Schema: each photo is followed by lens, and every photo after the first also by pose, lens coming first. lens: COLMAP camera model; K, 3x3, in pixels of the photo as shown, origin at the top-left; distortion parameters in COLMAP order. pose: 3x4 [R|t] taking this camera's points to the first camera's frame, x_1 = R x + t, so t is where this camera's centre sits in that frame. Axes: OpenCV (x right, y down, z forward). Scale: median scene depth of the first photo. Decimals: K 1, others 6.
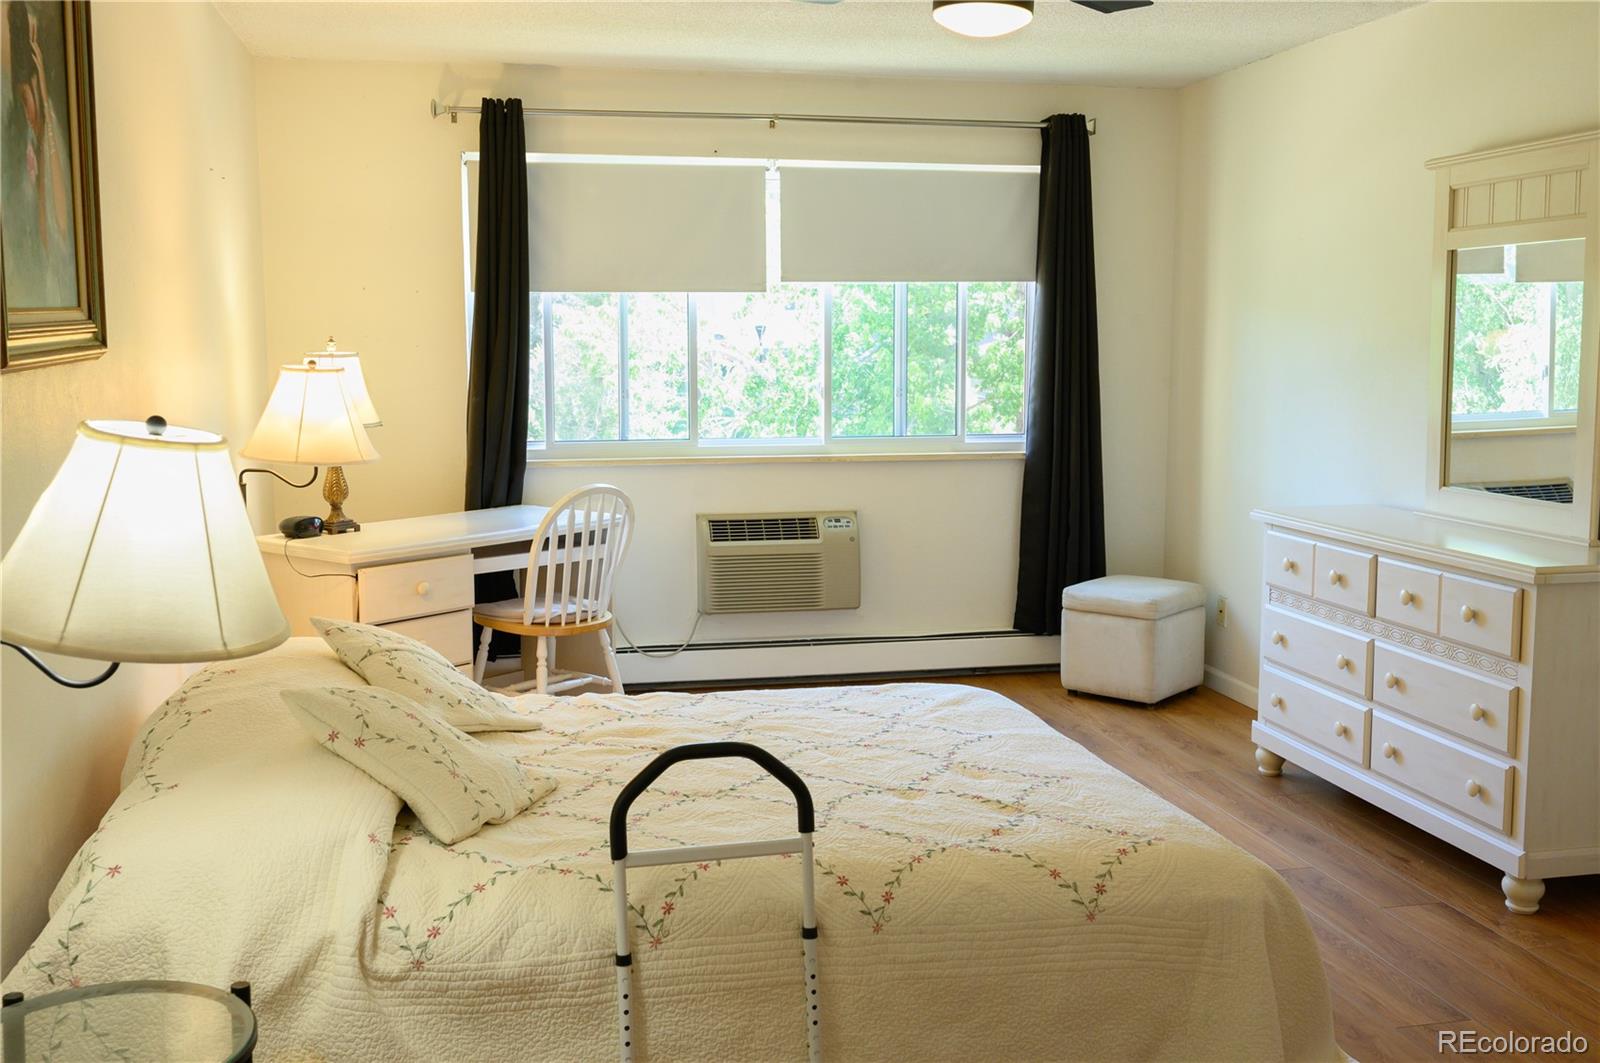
lens RADIAL K [[1548.8, 0, 802.6], [0, 1548.8, 534.0], [0, 0, 1]] dist [0.000559, 0.000000]
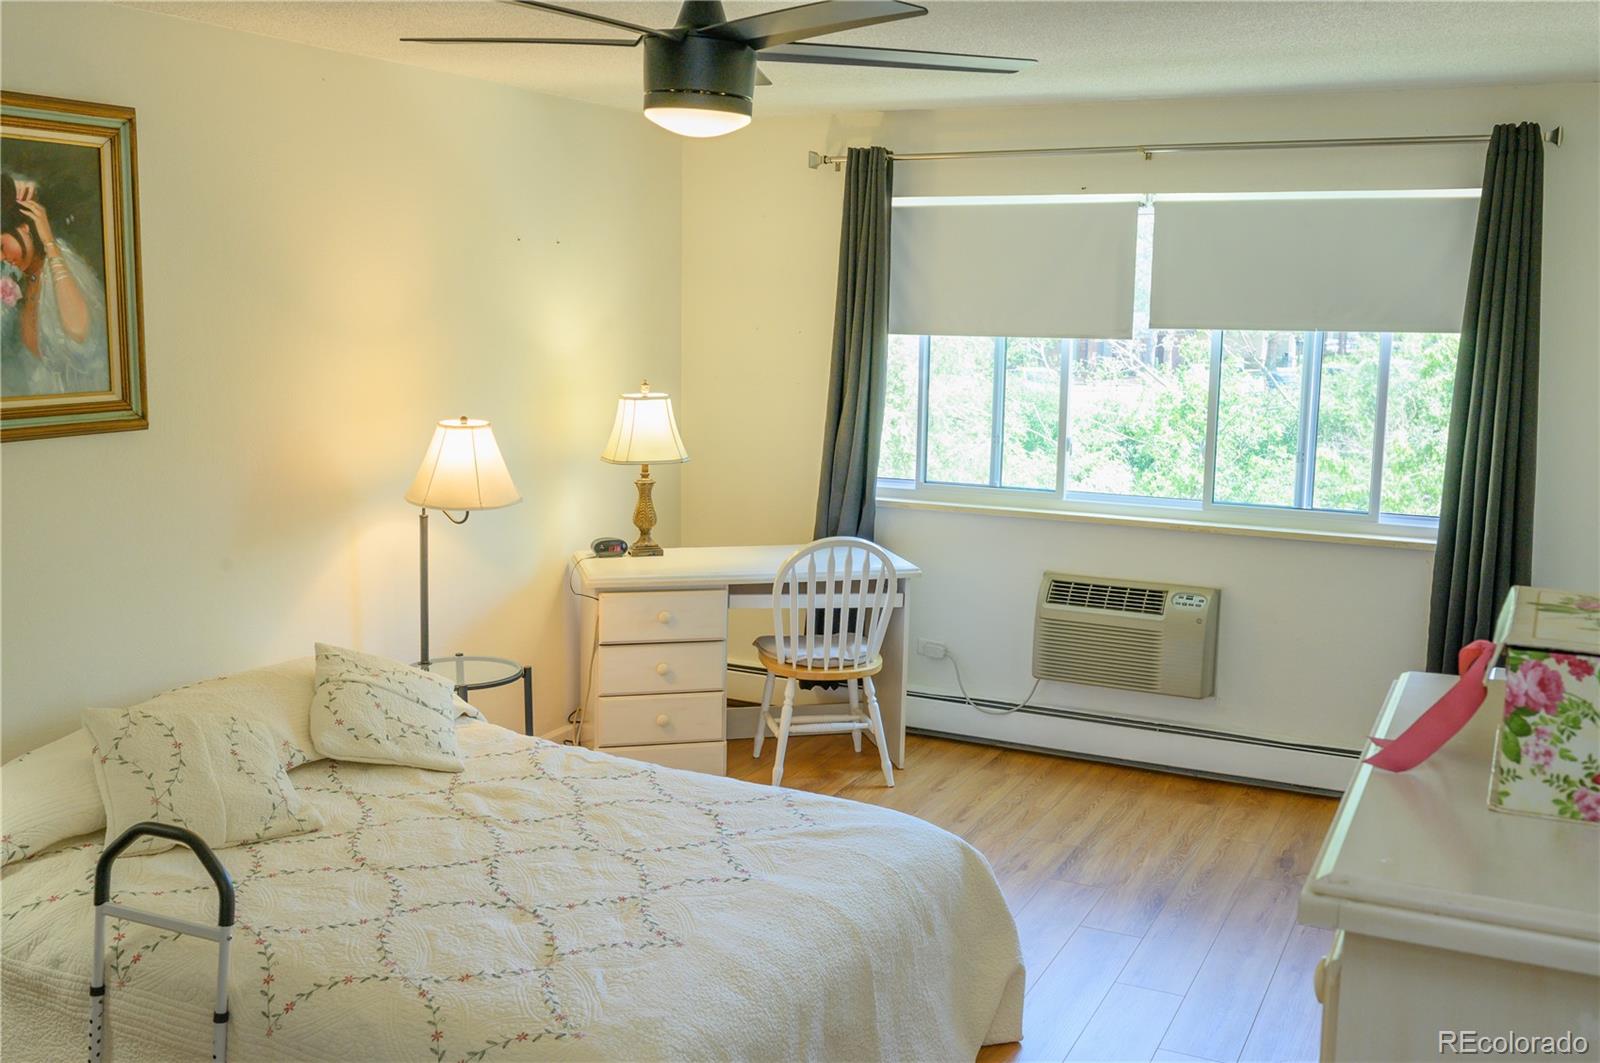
lens RADIAL K [[1548.8, 0, 801.4], [0, 1548.8, 528.3], [0, 0, 1]] dist [0.000559, 0.000000]
pose [[0.774710, 0.106561, -0.623273, 0.433569], [-0.093534, 0.994166, 0.053712, -0.081466], [0.625361, 0.016686, 0.780157, 0.179466]]
